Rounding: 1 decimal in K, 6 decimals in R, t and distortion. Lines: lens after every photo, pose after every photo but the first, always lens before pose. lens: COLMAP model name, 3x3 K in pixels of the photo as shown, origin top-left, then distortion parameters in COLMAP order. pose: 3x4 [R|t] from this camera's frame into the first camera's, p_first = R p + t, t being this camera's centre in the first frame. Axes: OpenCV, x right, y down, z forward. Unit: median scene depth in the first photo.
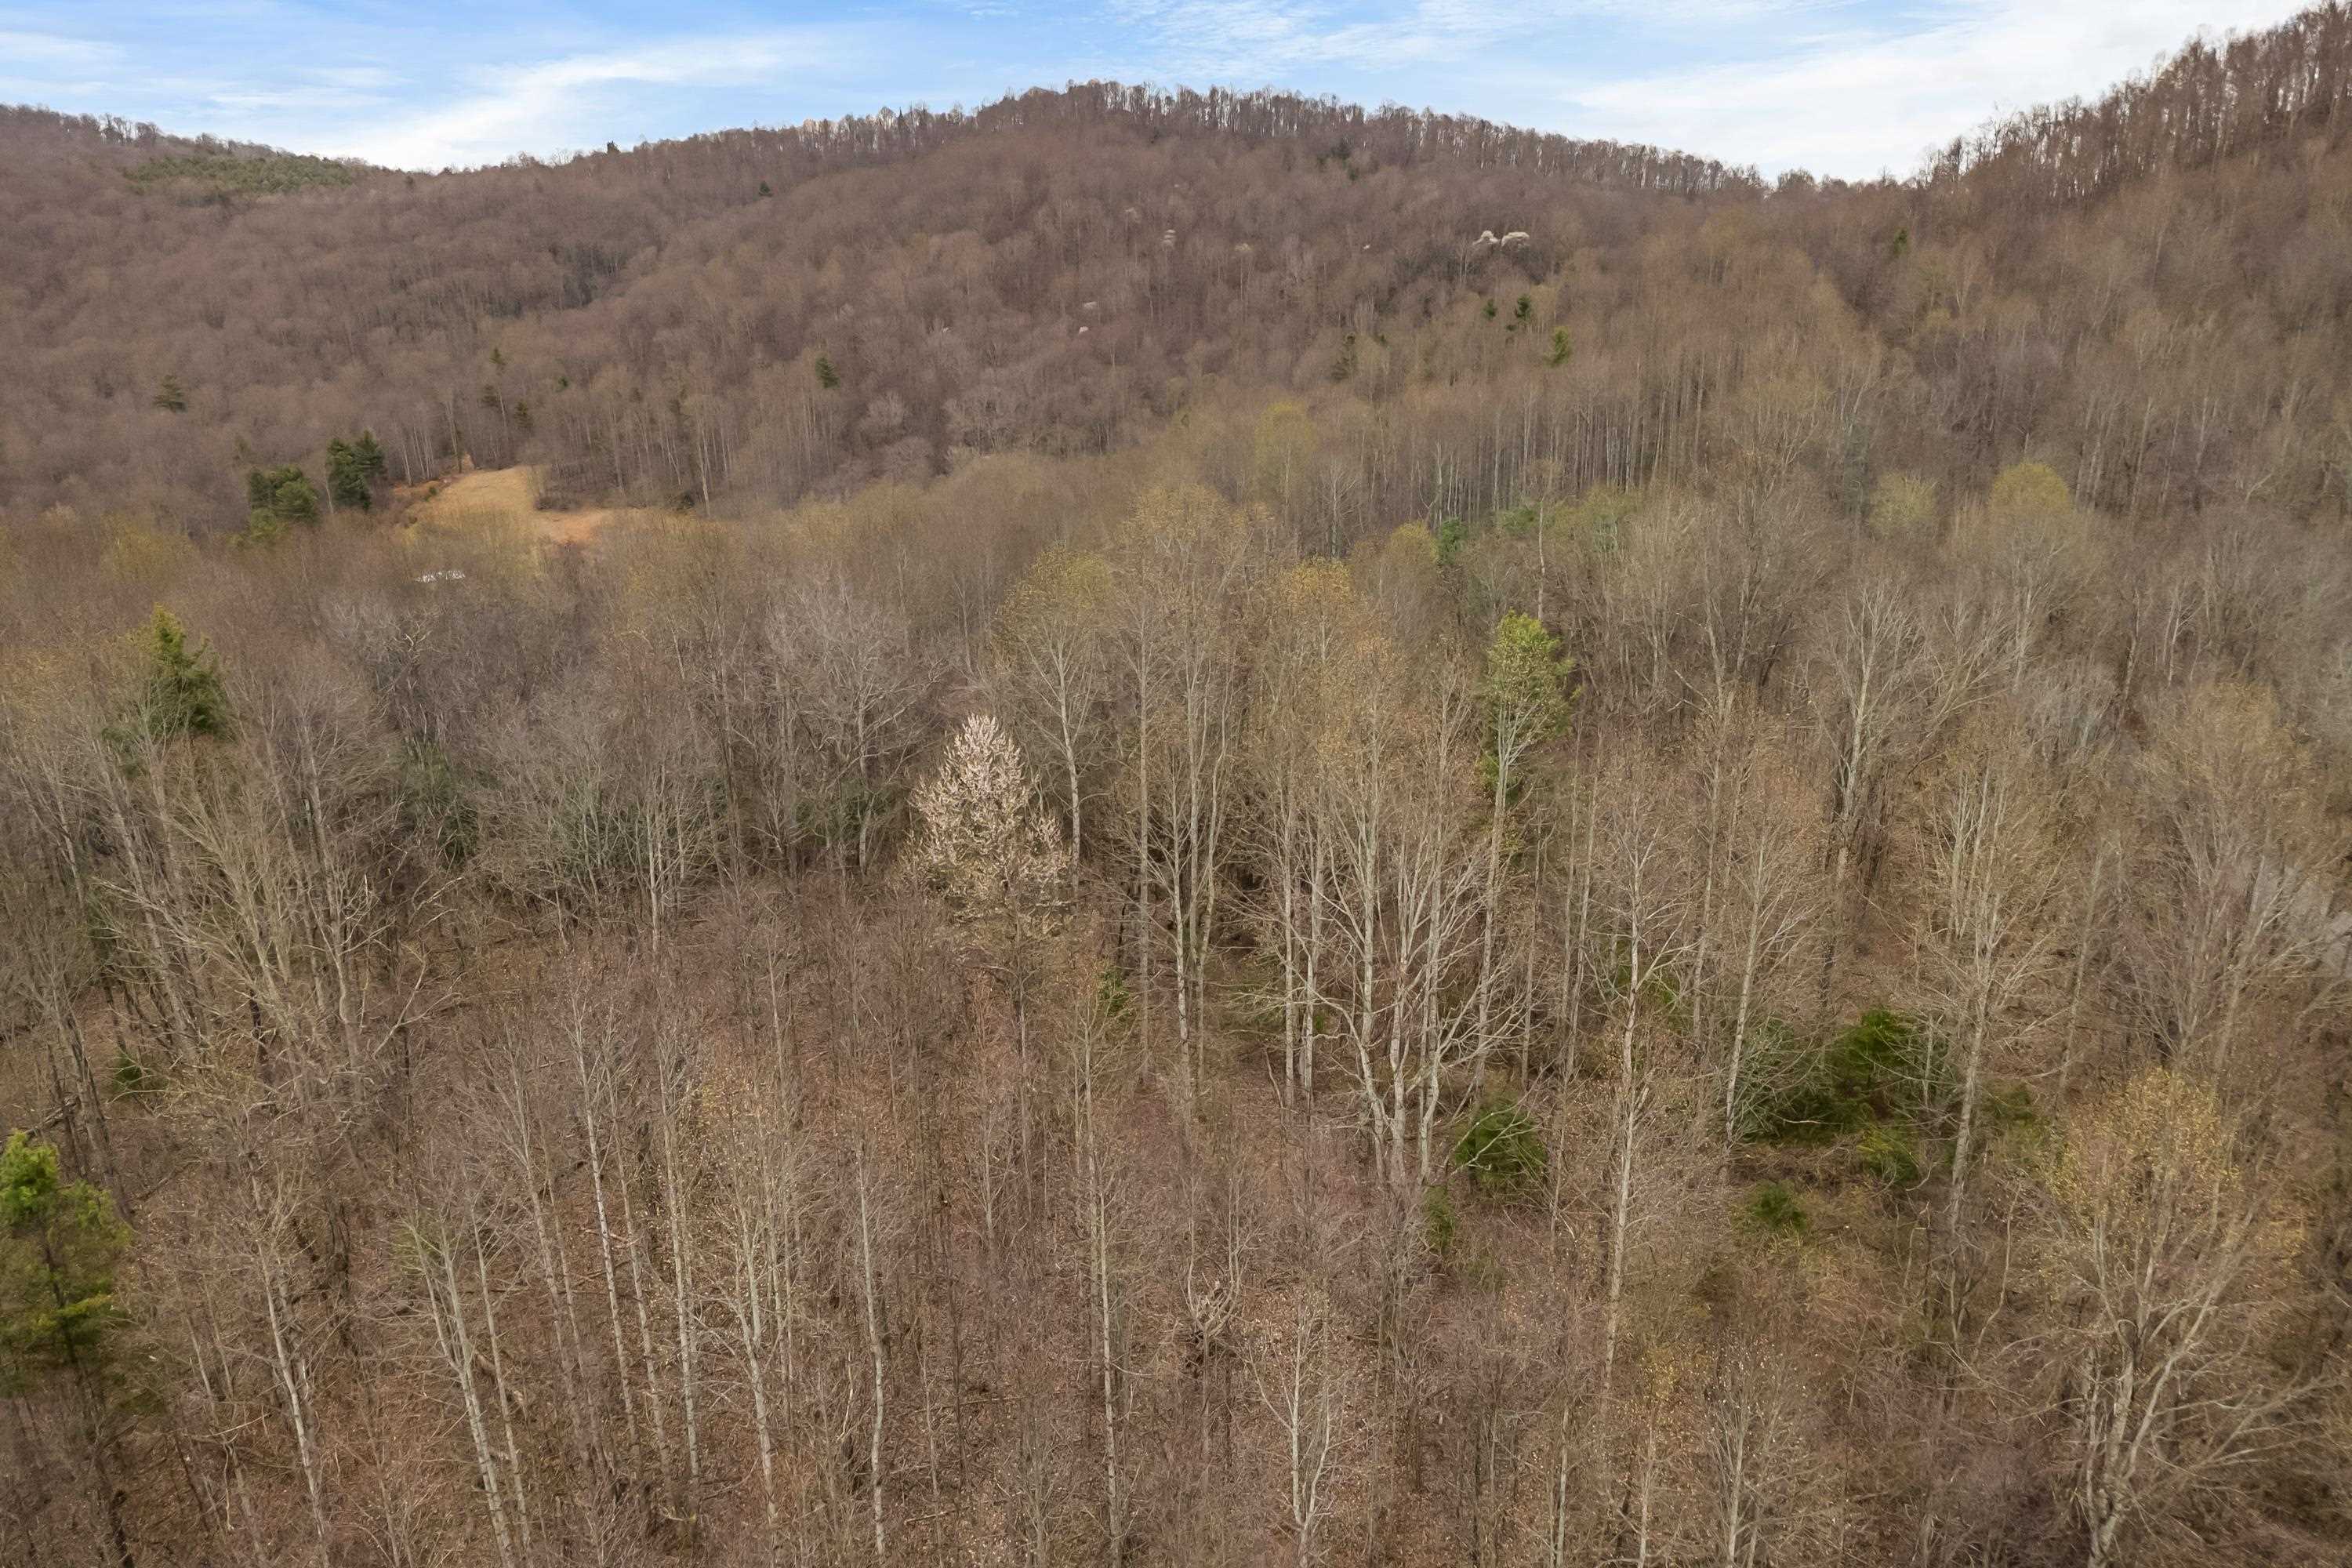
lens RADIAL K [[1663.7, 0, 1179.6], [0, 1663.7, 759.1], [0, 0, 1]] dist [0.009195, -0.004765]
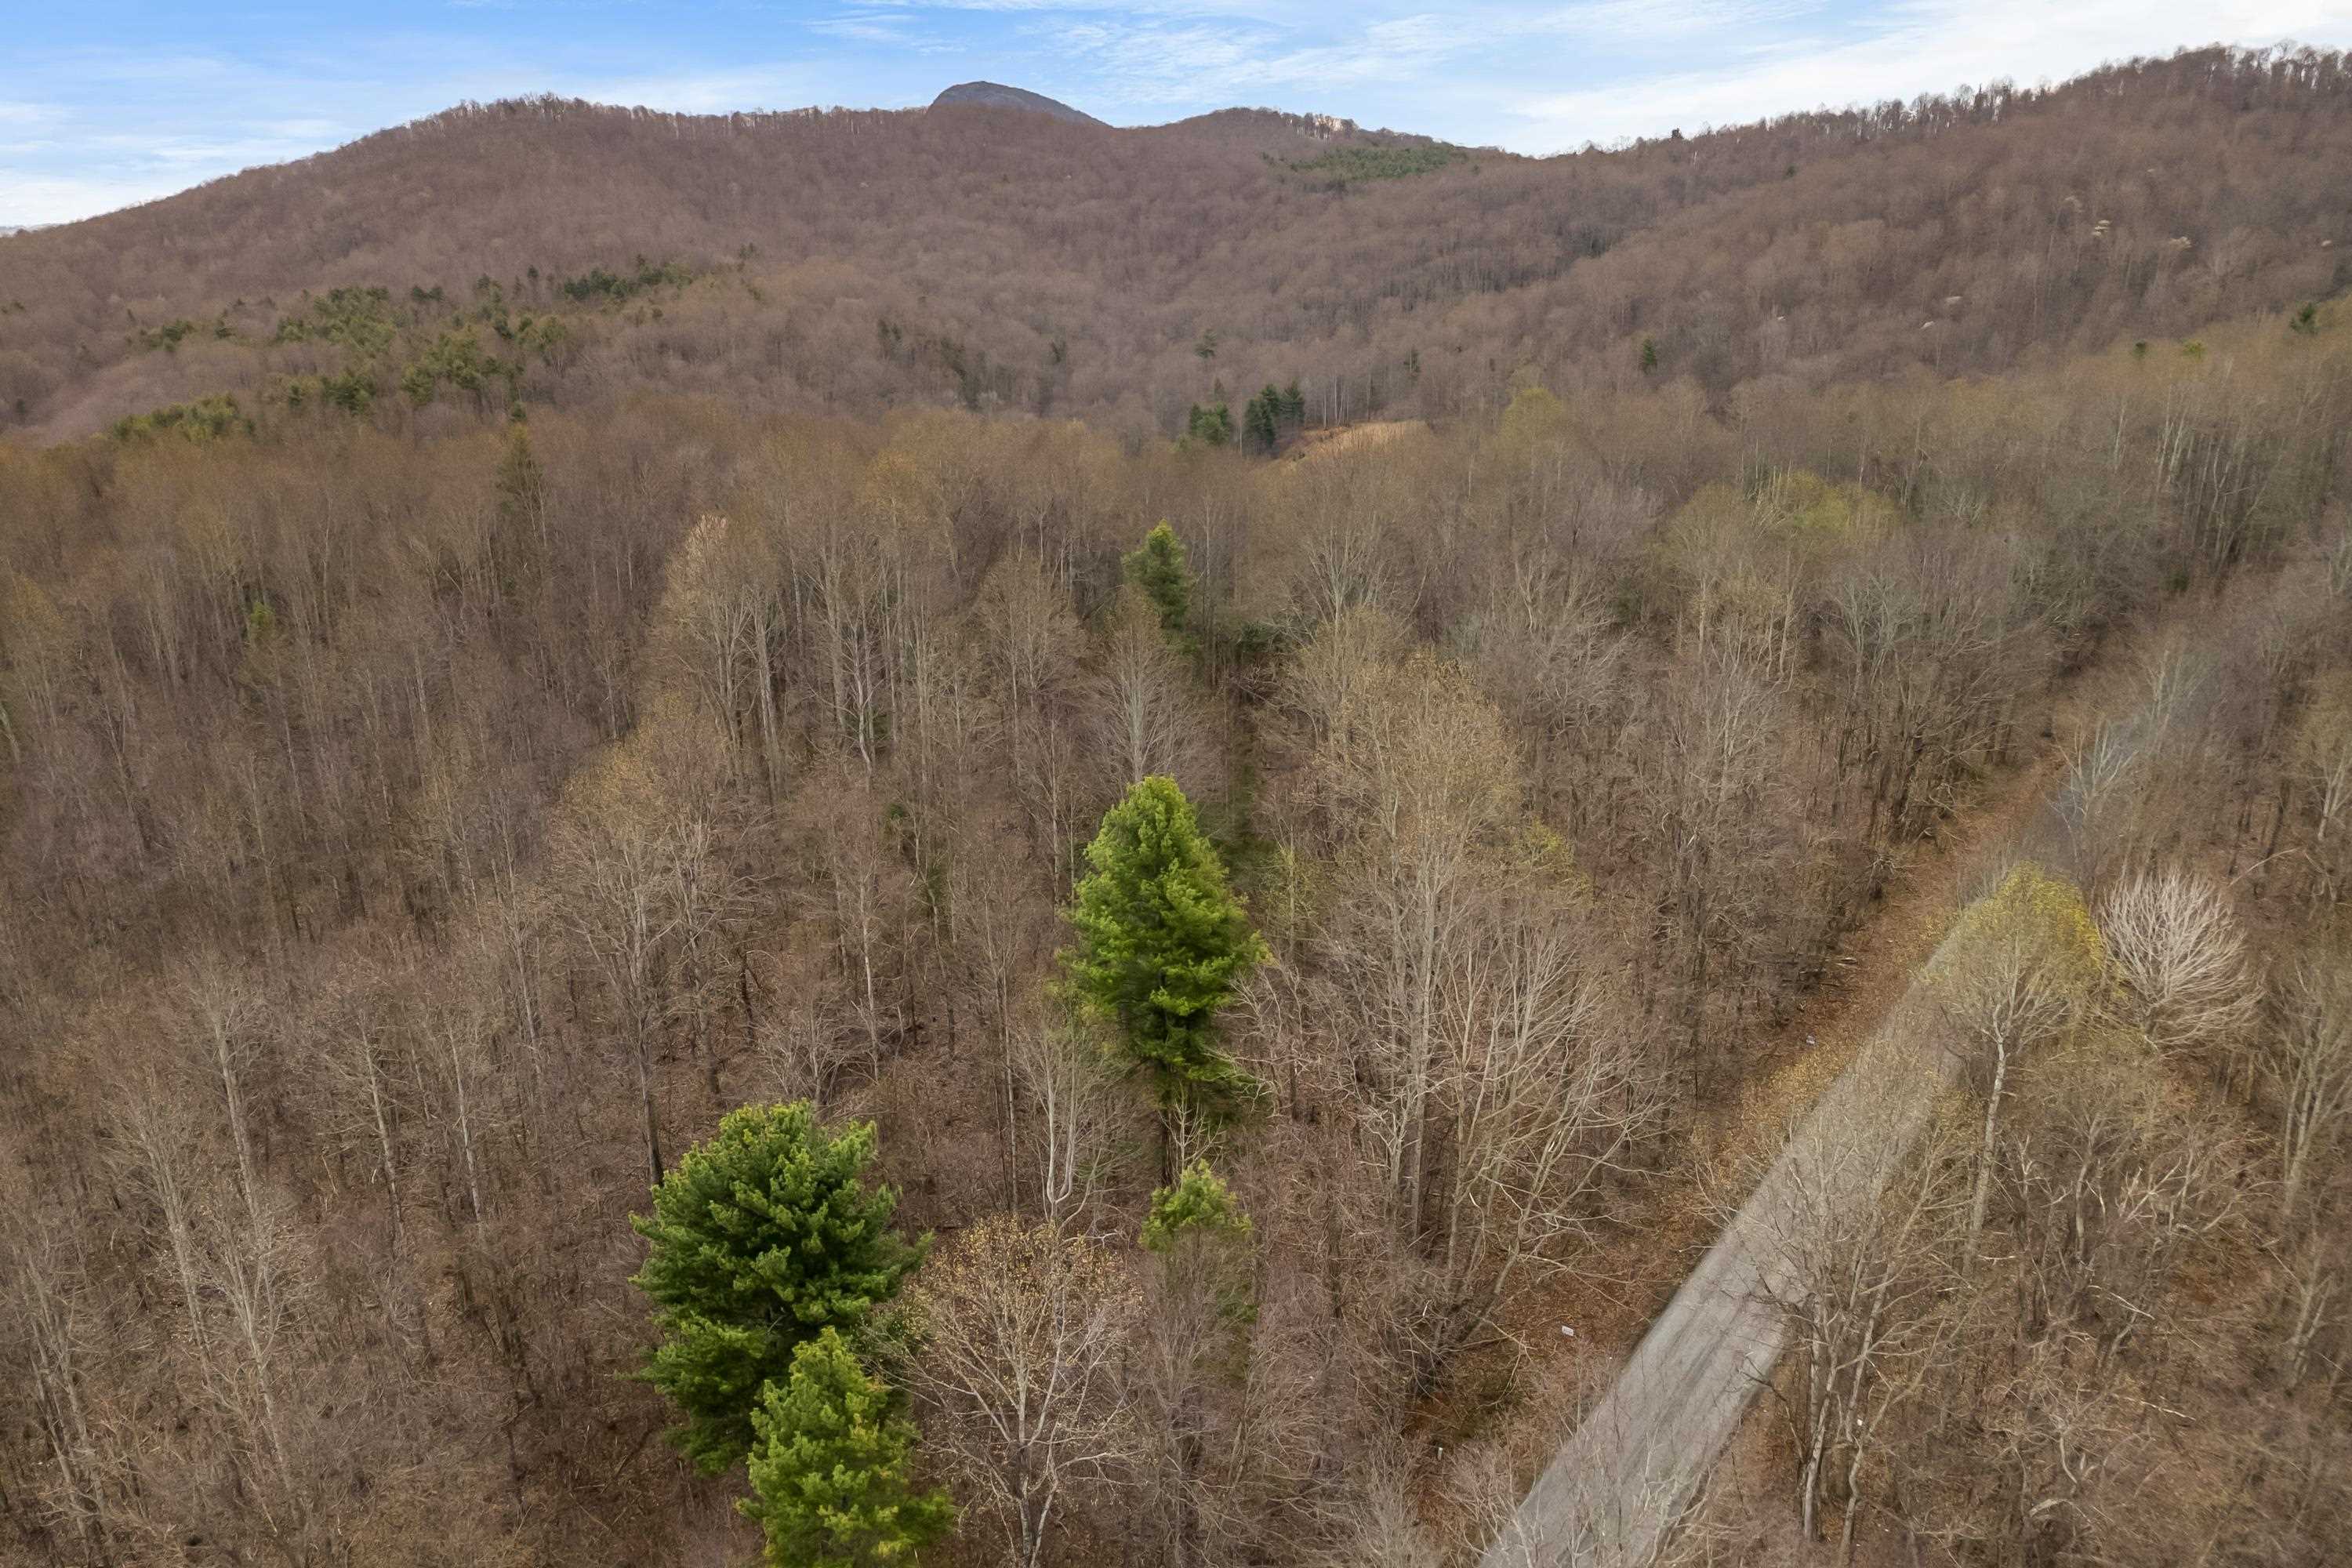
lens RADIAL K [[1663.7, 0, 1178.7], [0, 1663.7, 794.0], [0, 0, 1]] dist [0.009195, -0.004765]
pose [[0.788236, 0.211097, -0.578033, 0.124562], [-0.195560, 0.976557, 0.089961, 0.002370], [0.583473, 0.042130, 0.811039, -0.007982]]
